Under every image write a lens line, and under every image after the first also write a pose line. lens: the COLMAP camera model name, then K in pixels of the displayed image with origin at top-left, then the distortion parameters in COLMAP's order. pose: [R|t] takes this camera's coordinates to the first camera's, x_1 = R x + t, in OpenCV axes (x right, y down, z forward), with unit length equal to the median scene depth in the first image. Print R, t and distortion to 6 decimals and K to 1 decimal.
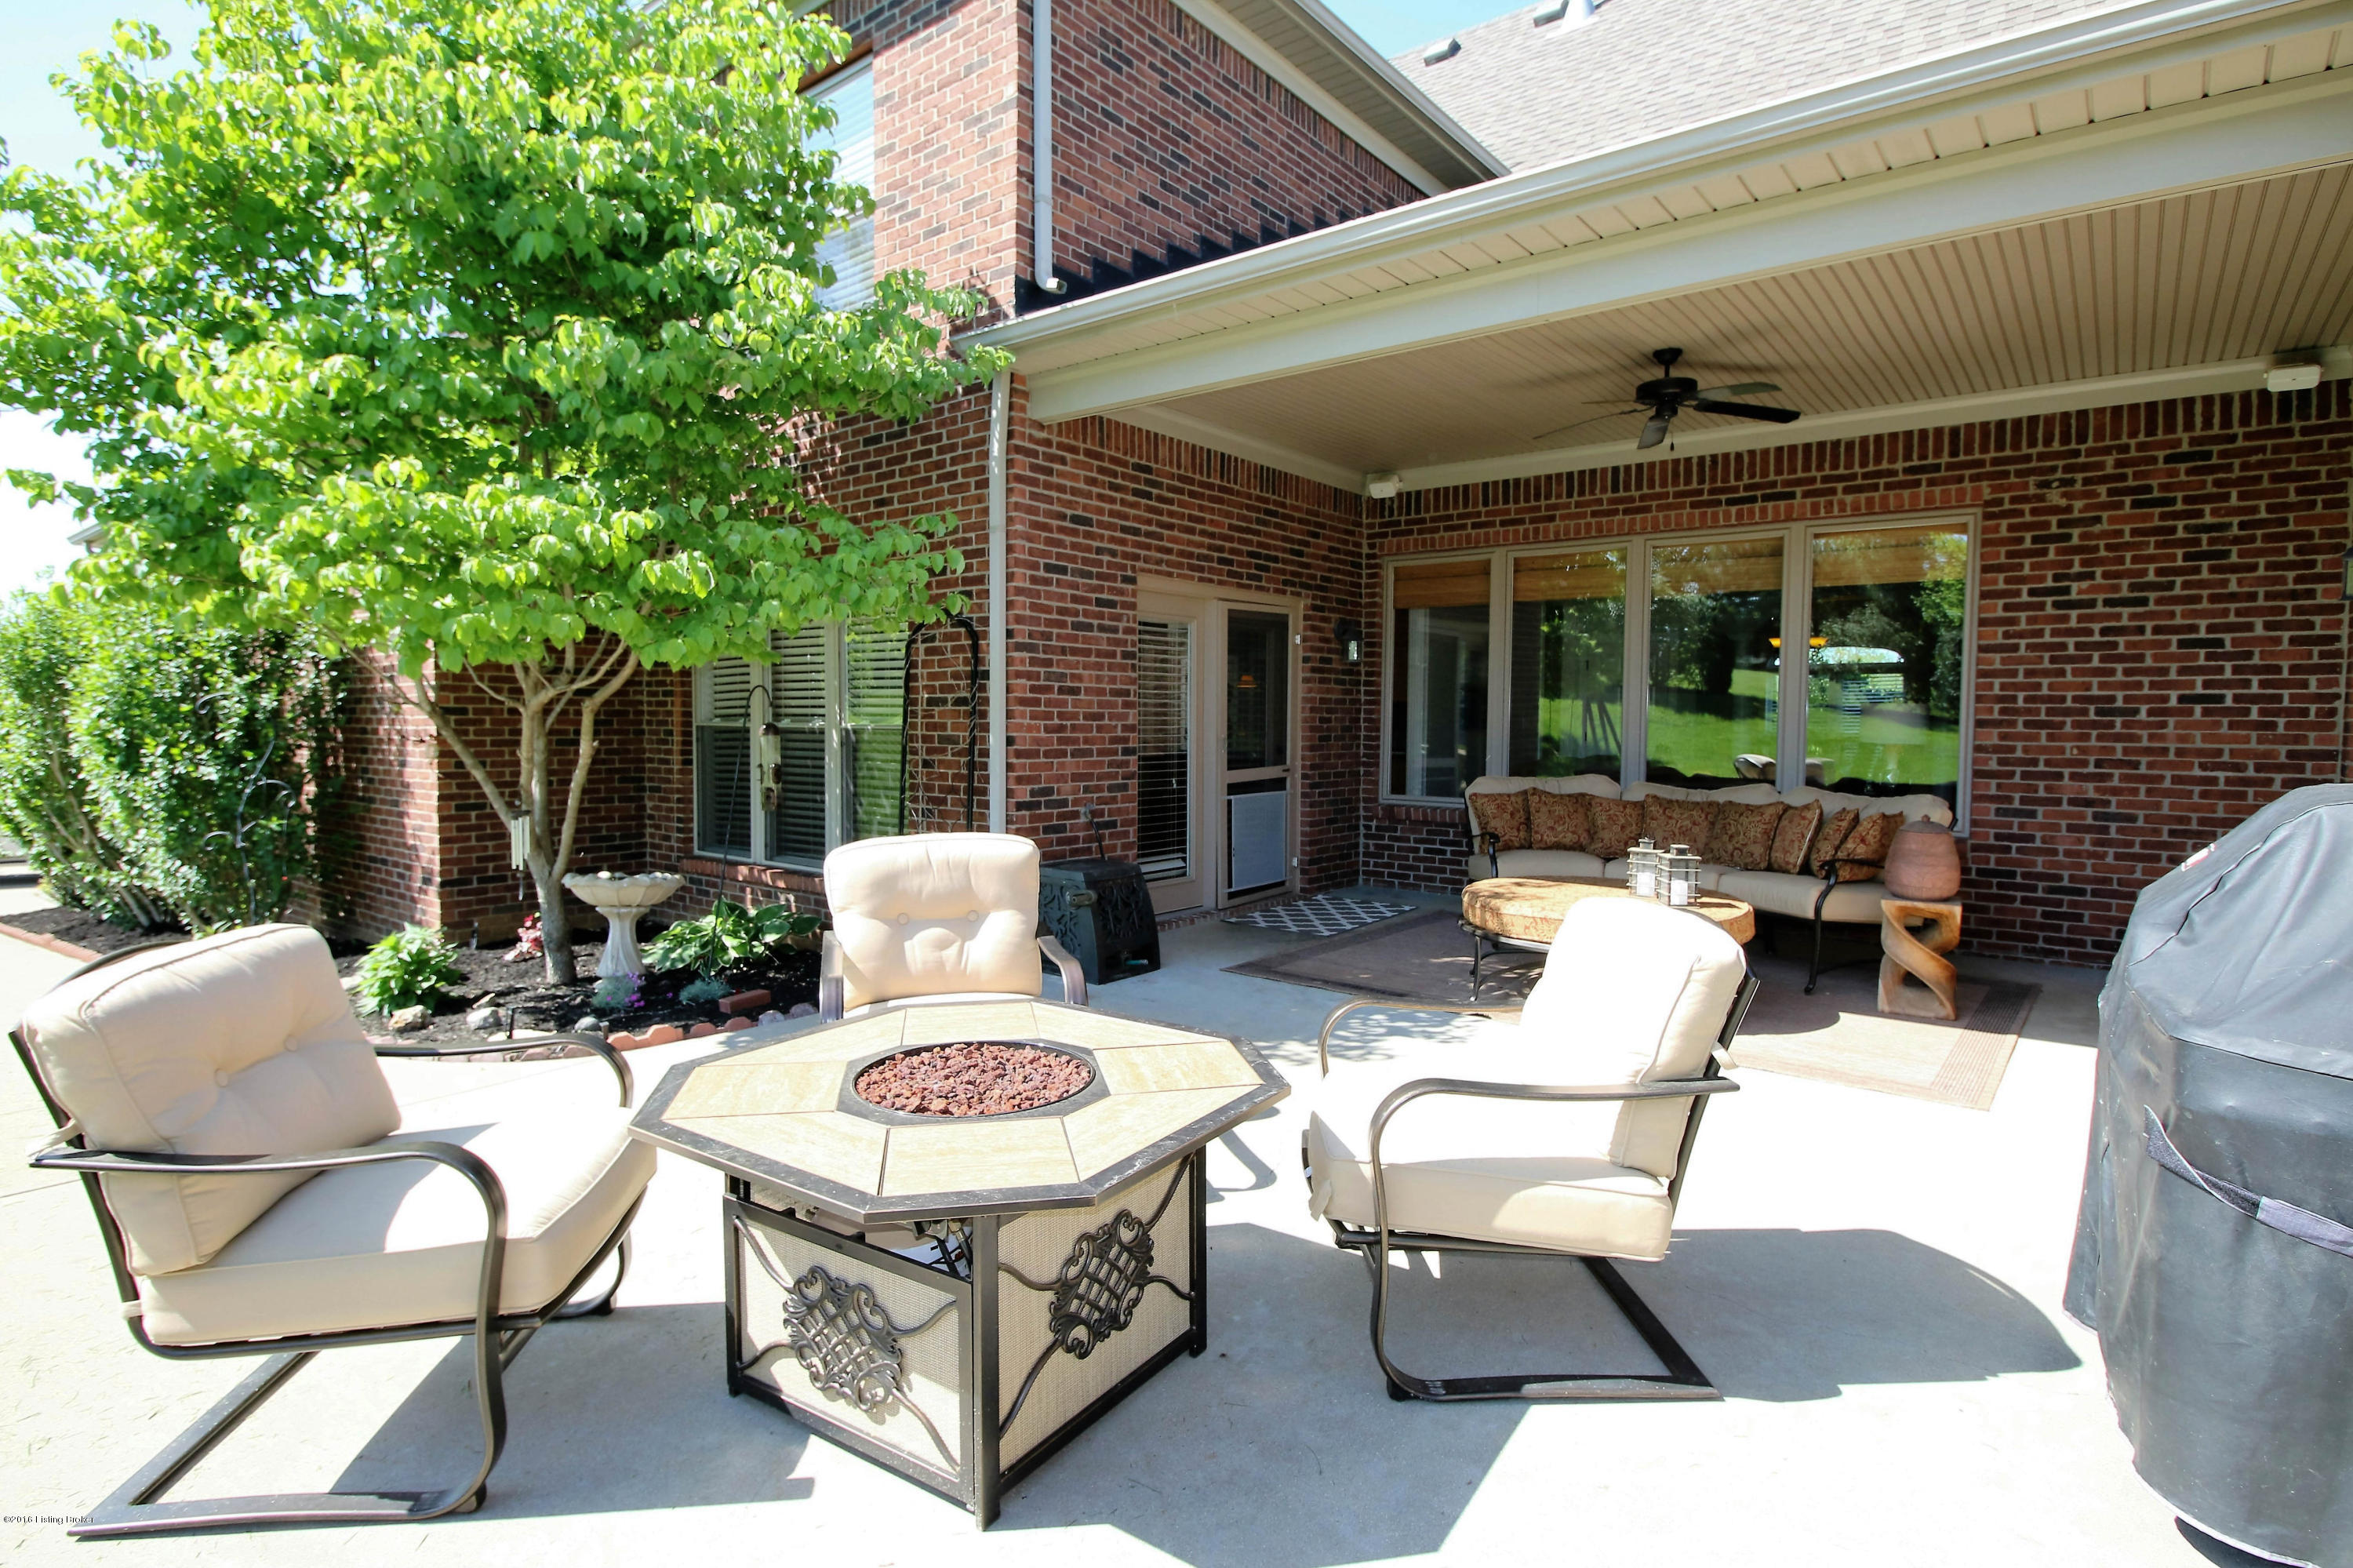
lens RADIAL K [[1220.2, 0, 1176.5], [0, 1220.2, 784.0], [0, 0, 1]] dist [-0.002524, -0.000282]
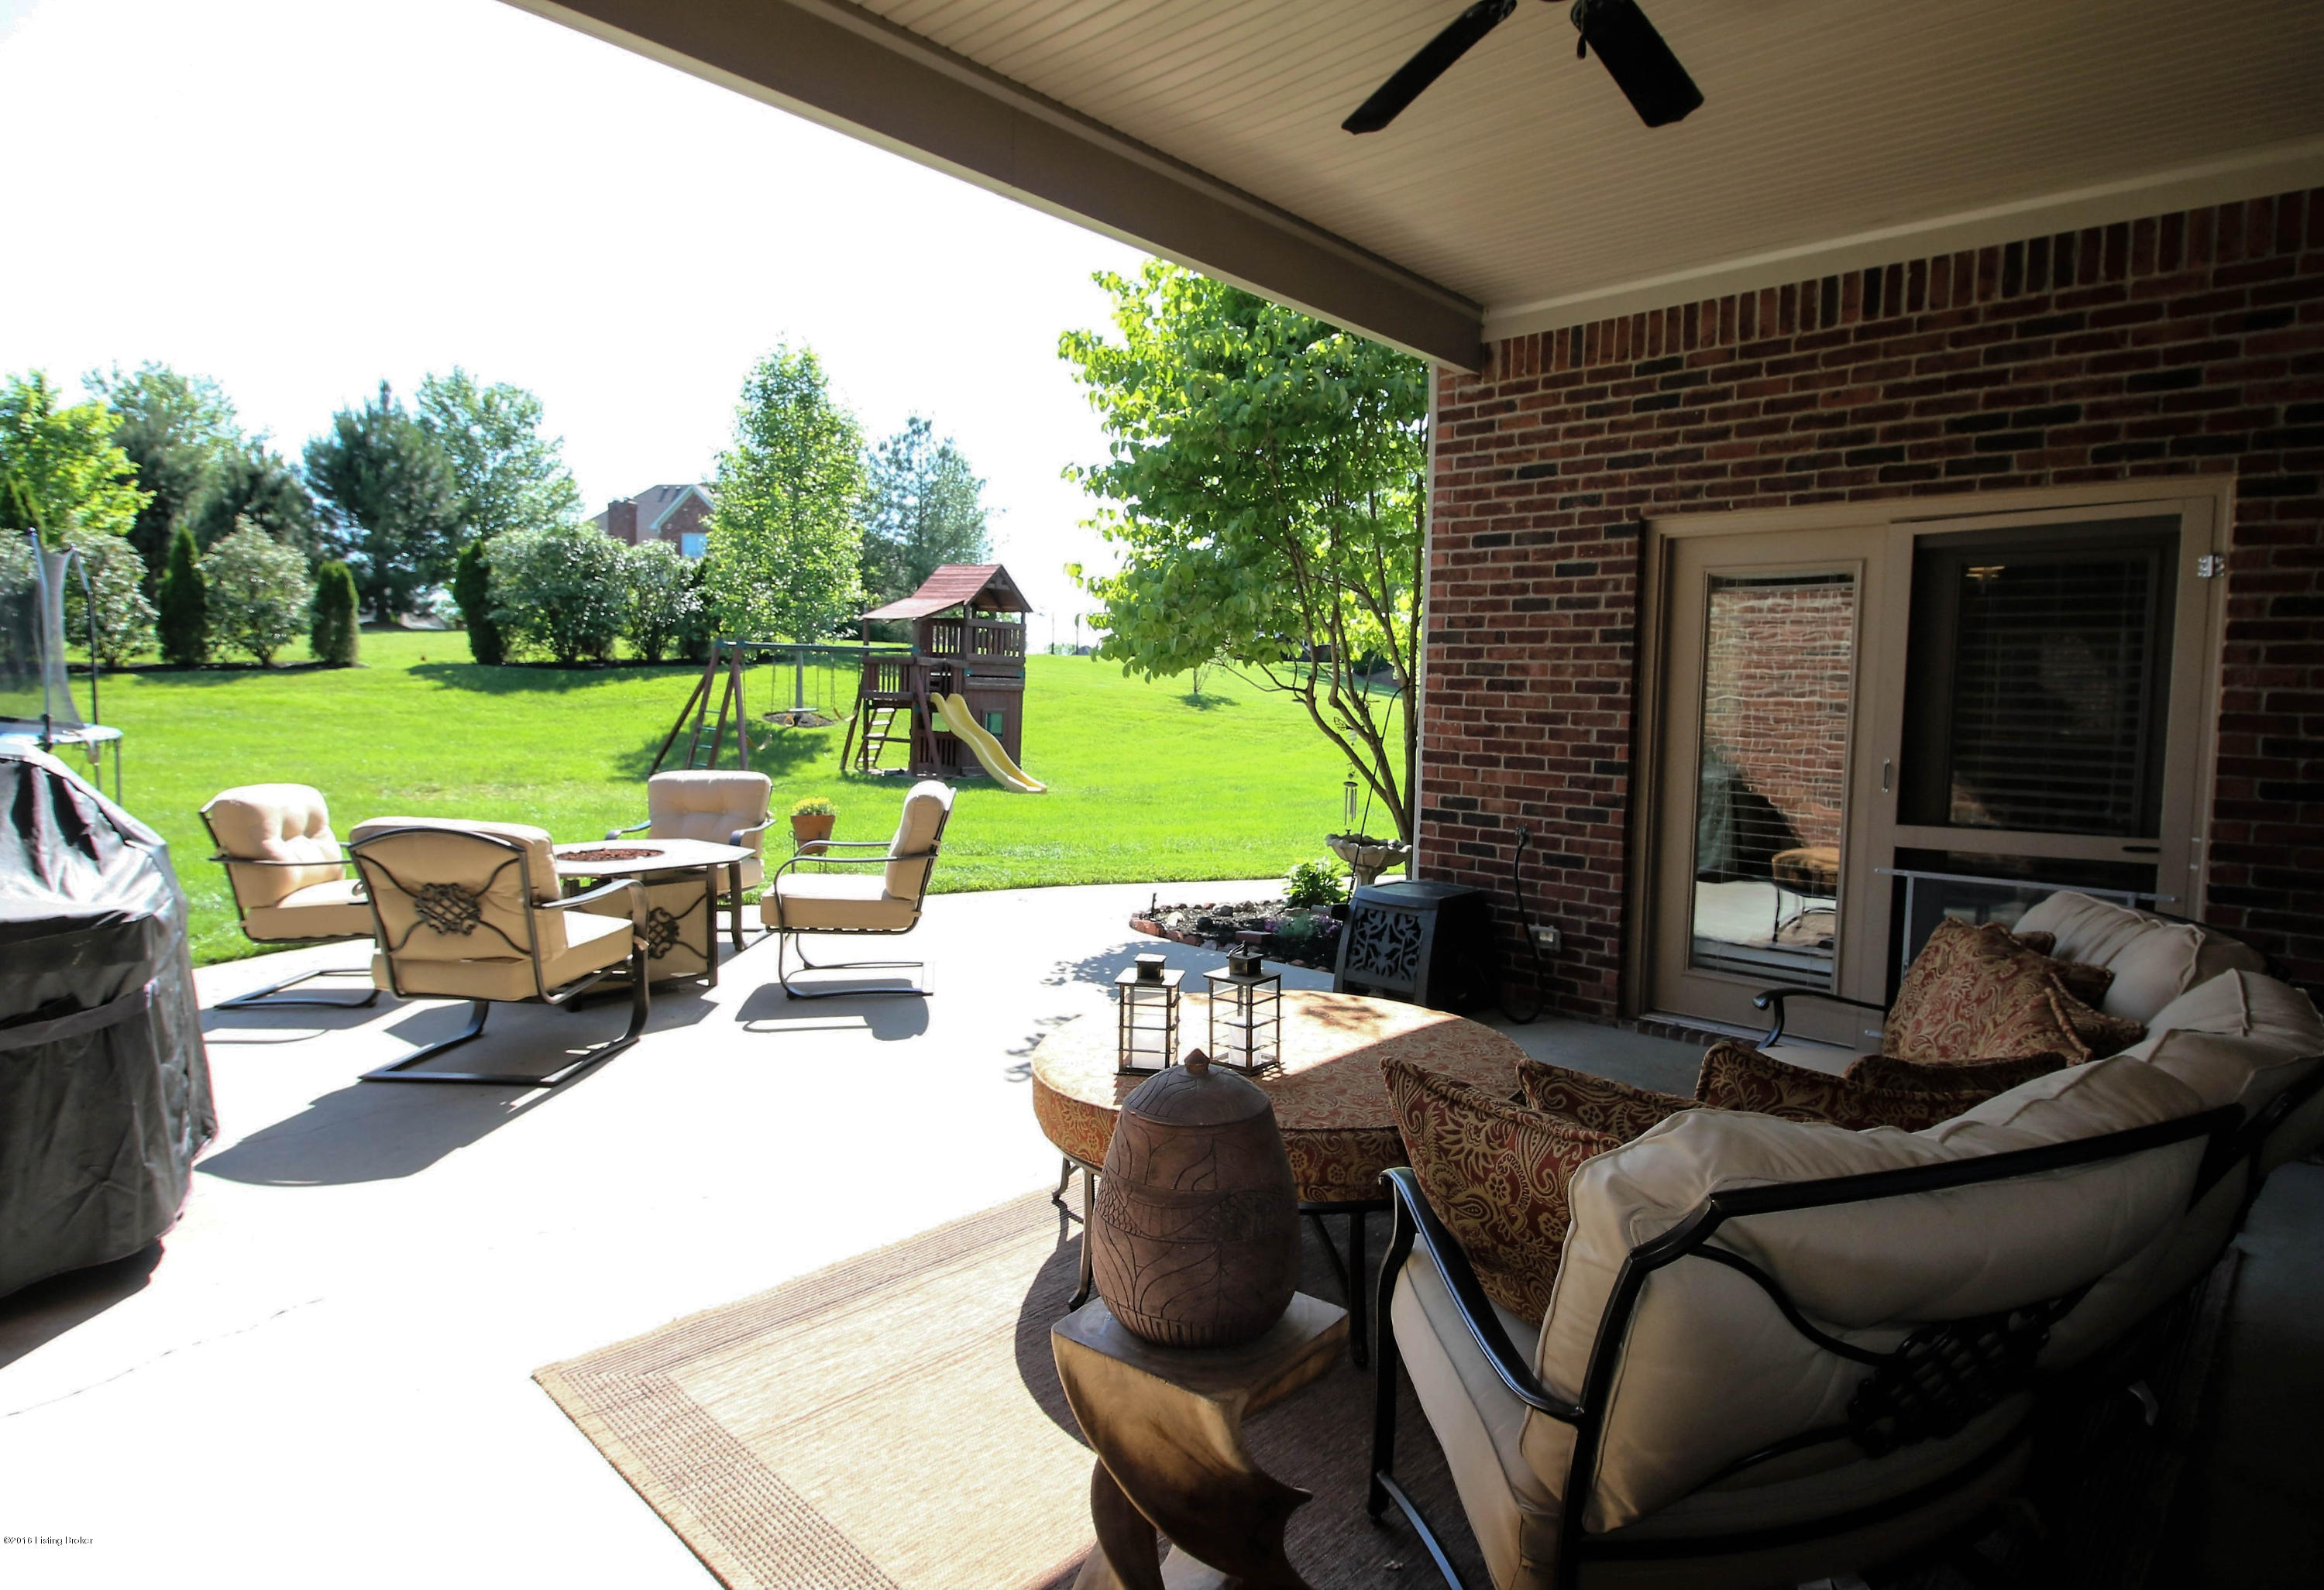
lens RADIAL K [[1257.0, 0, 1162.0], [0, 1257.0, 795.0], [0, 0, 1]] dist [-0.006114, -0.001036]
pose [[-0.097208, 0.065566, -0.993102, 0.763519], [-0.083600, 0.993763, 0.073793, -0.045647], [0.991747, 0.090197, -0.091120, 0.840287]]
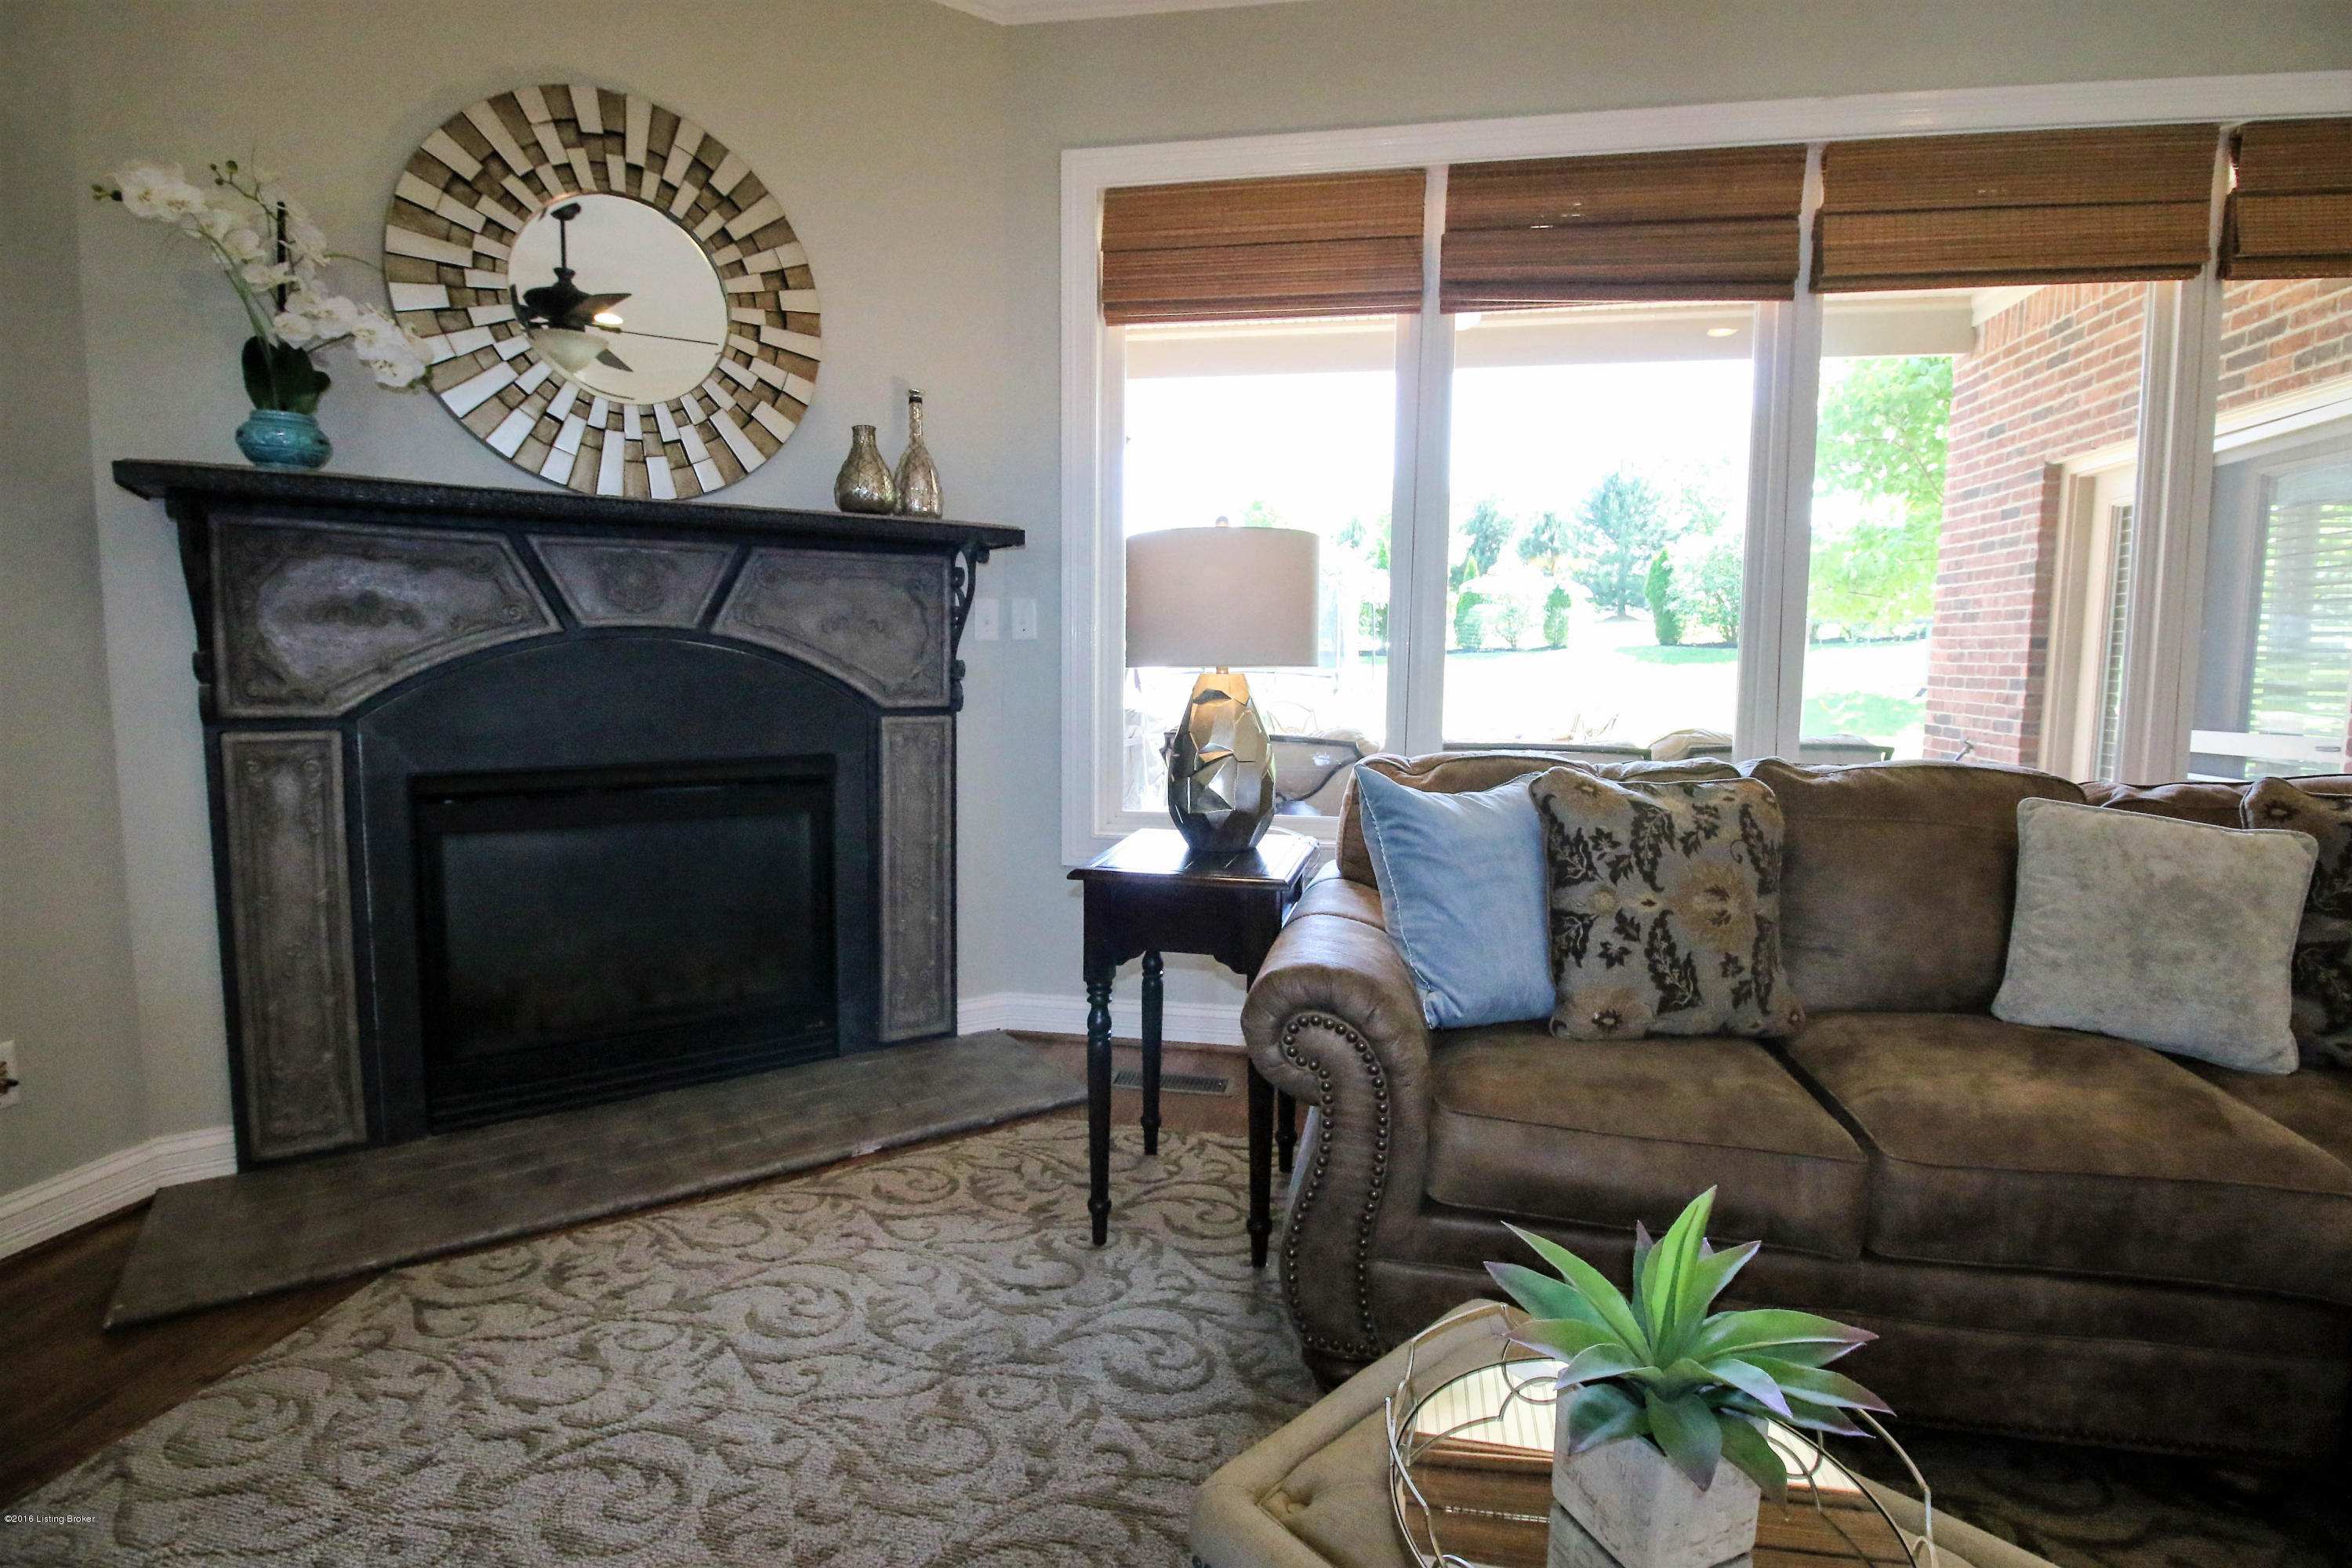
lens RADIAL K [[1130.1, 0, 1176.0], [0, 1130.1, 784.0], [0, 0, 1]] dist [-0.029194, 0.000021]
pose [[-0.883968, 0.031116, -0.466510, 0.859806], [-0.048507, 0.986295, 0.157699, -0.054045], [0.465024, 0.162030, -0.870344, 1.466072]]
